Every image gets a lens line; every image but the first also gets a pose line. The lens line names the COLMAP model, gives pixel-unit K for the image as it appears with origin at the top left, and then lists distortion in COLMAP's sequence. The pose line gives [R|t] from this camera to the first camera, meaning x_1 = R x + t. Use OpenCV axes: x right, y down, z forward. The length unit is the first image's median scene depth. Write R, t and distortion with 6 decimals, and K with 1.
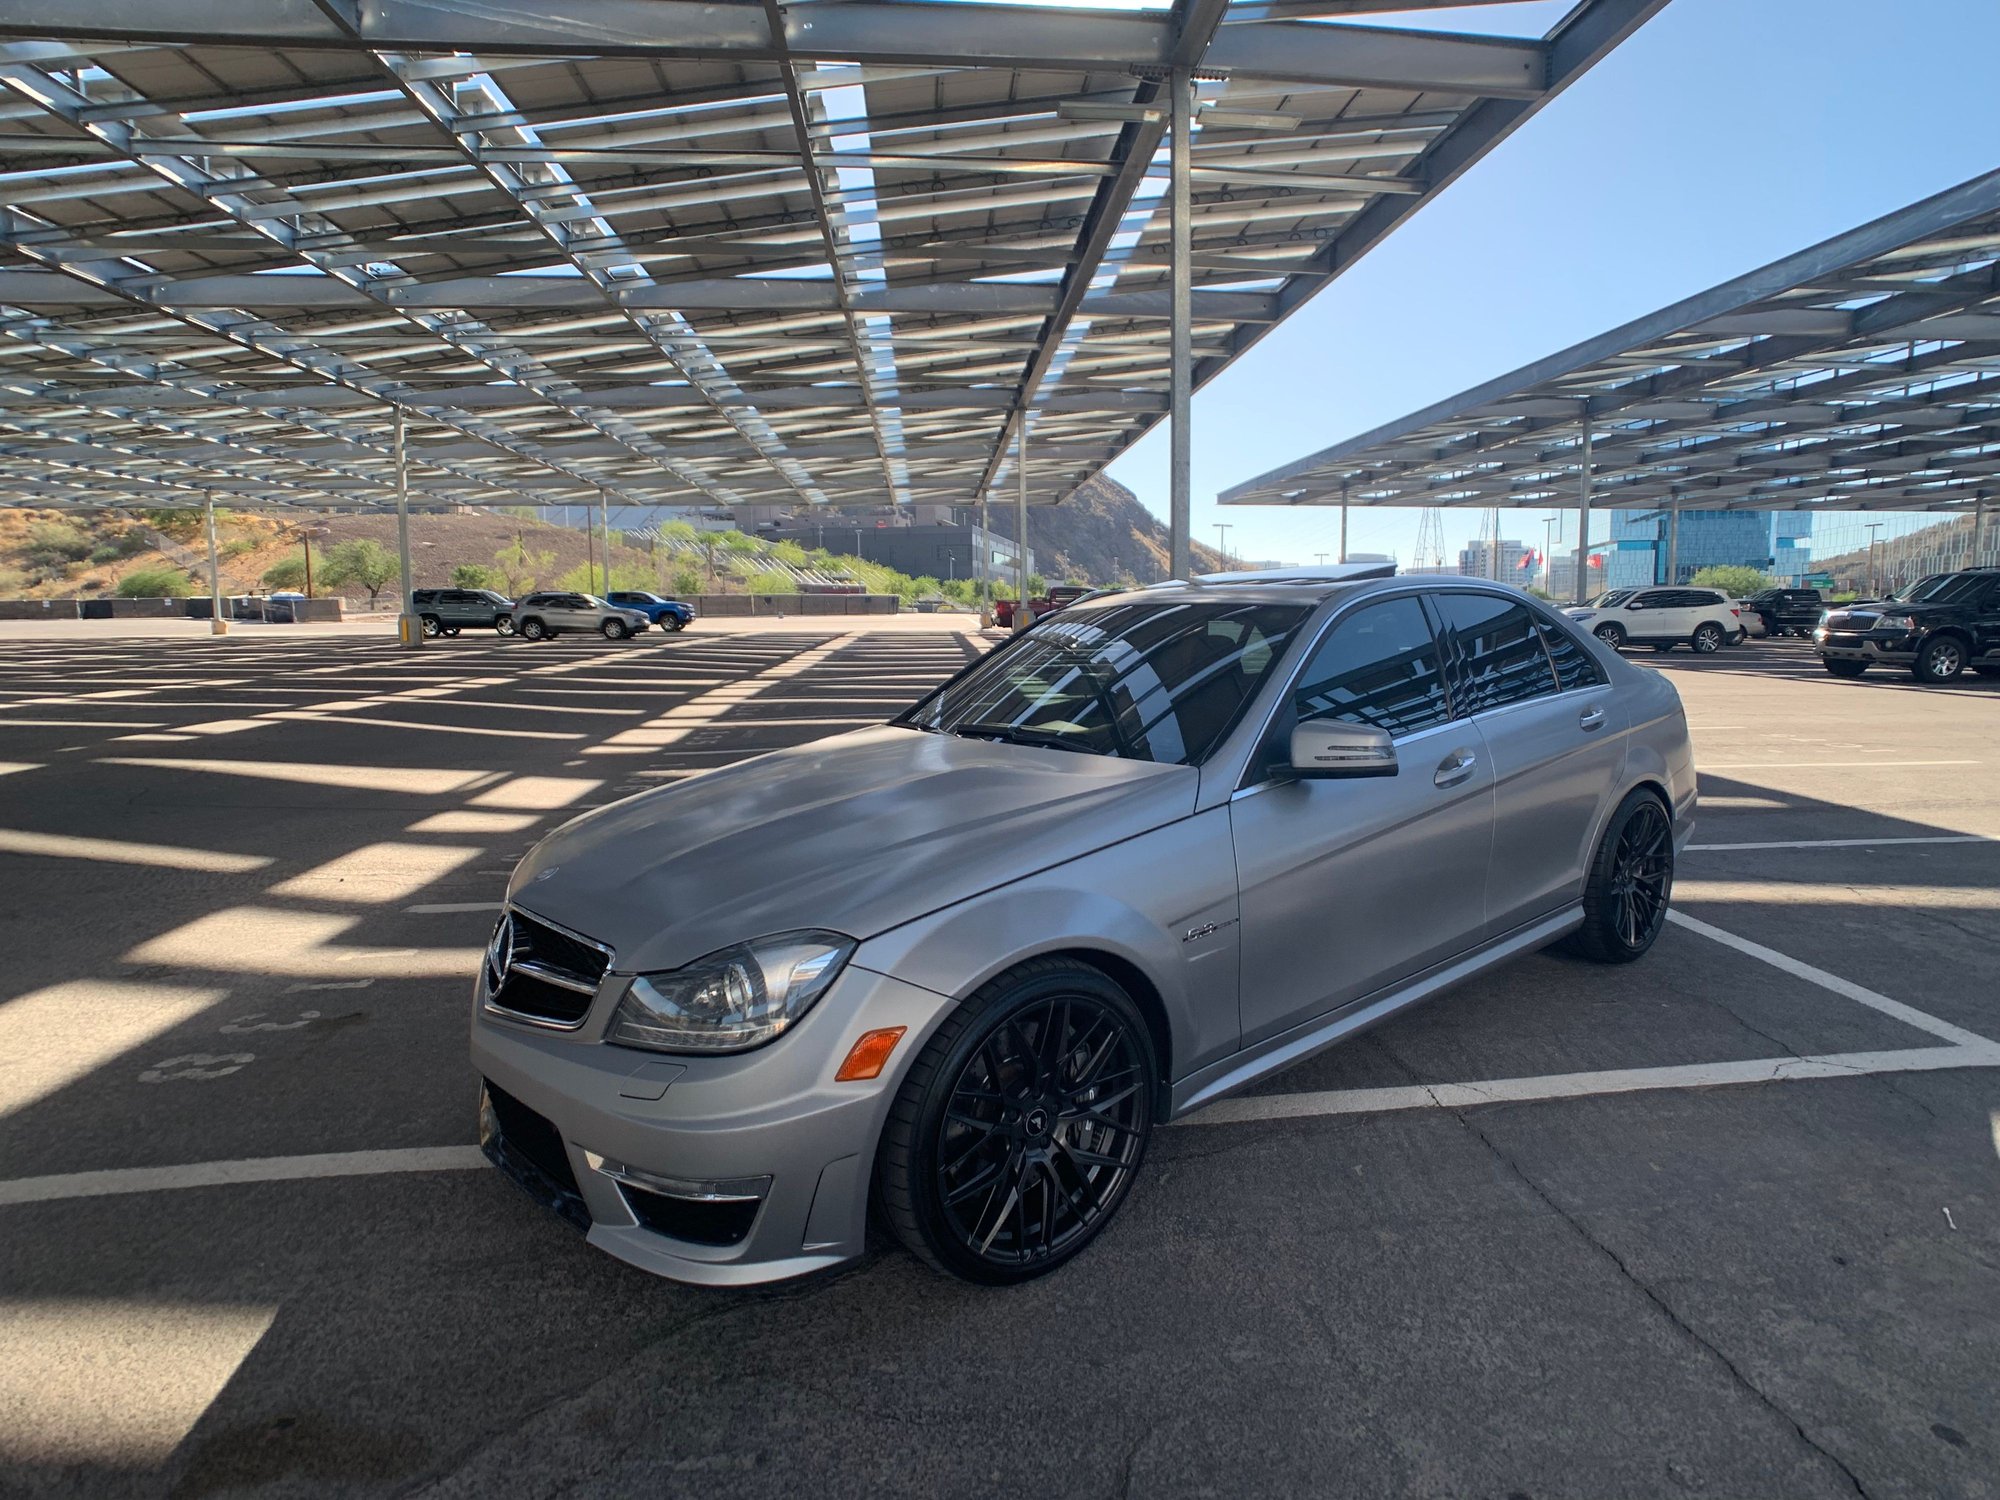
lens RADIAL K [[1035.3, 0, 1010.6], [0, 1035.3, 734.3], [0, 0, 1]] dist [-0.046332, 0.019309]
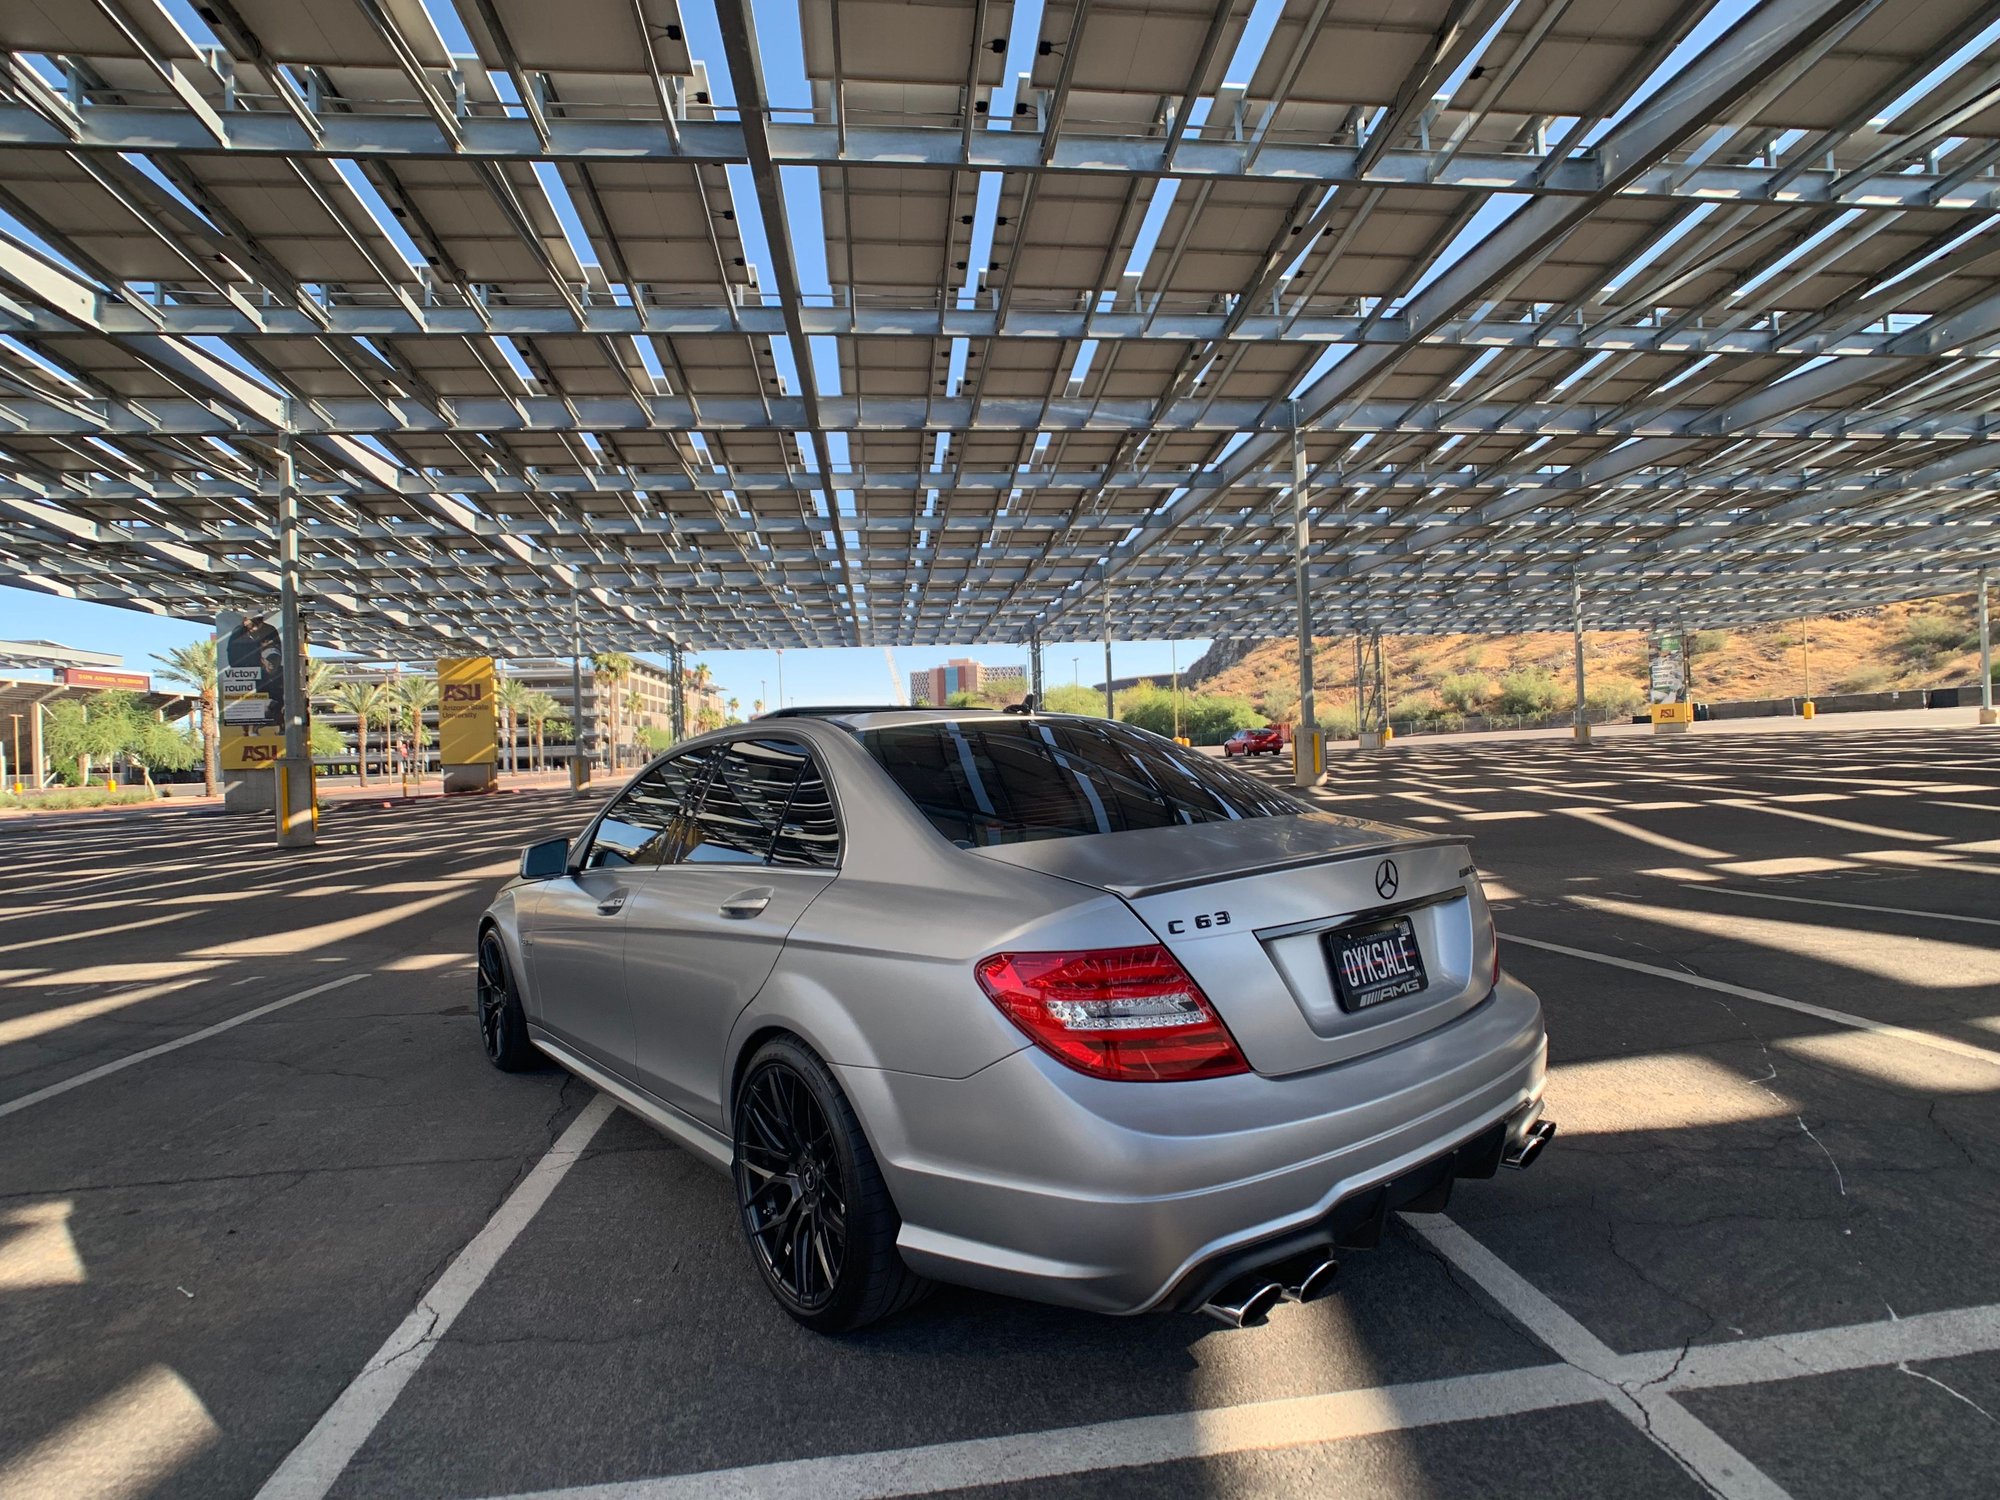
lens RADIAL K [[1035.3, 0, 992.3], [0, 1035.3, 737.6], [0, 0, 1]] dist [-0.046332, 0.019309]
pose [[0.011377, -0.007509, -0.999907, 0.284800], [-0.075023, 0.997147, -0.008342, -0.030575], [0.997117, 0.075111, 0.010781, 0.251517]]
